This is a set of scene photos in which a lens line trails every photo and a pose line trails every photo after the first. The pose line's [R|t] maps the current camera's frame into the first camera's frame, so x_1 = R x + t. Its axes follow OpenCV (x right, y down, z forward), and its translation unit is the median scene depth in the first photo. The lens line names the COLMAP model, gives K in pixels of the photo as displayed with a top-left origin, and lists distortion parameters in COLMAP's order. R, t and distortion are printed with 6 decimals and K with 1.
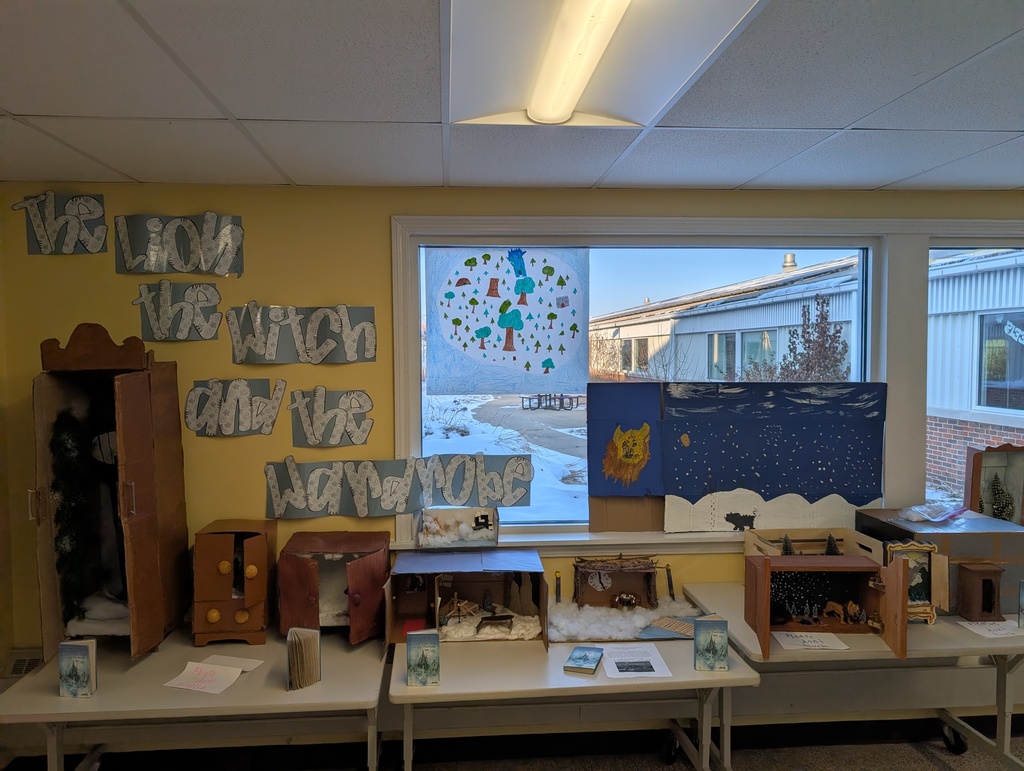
lens RADIAL K [[718.3, 0, 502.0], [0, 718.3, 386.3], [0, 0, 1]] dist [0.002981, 0.000004]
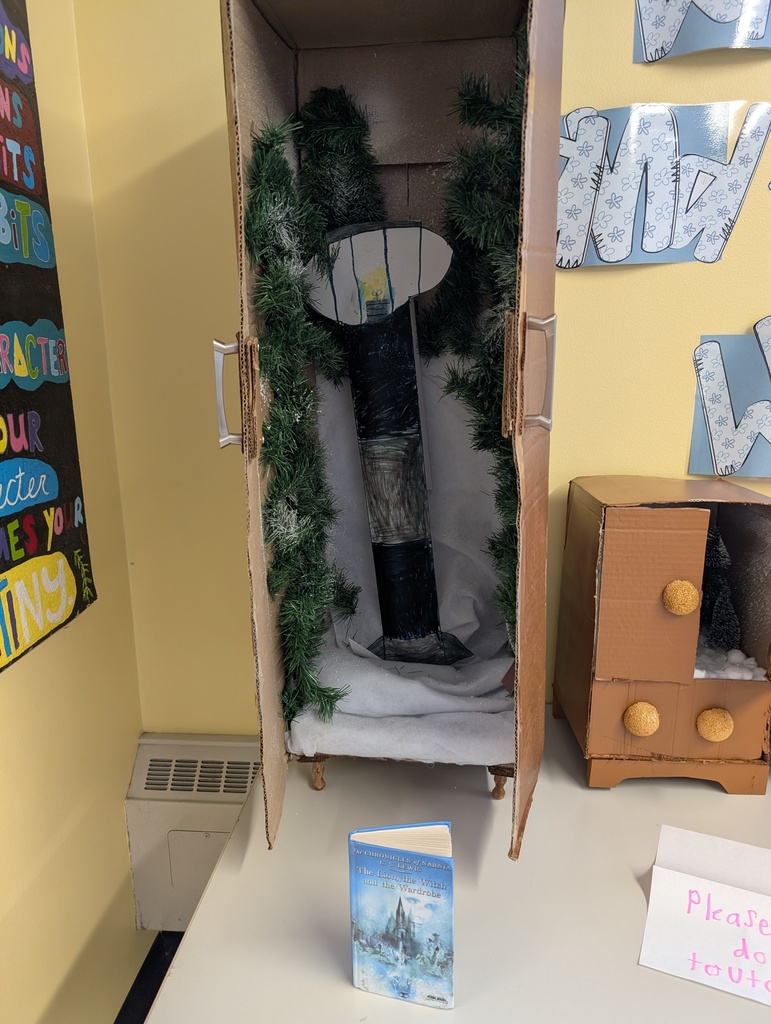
lens RADIAL K [[718.3, 0, 387.7], [0, 718.3, 515.2], [0, 0, 1]] dist [0.002981, 0.000004]
pose [[0.987029, 0.022801, -0.158916, -0.471406], [0.006718, 0.983130, 0.182787, 0.140880], [0.160402, -0.181483, 0.970224, 0.621014]]
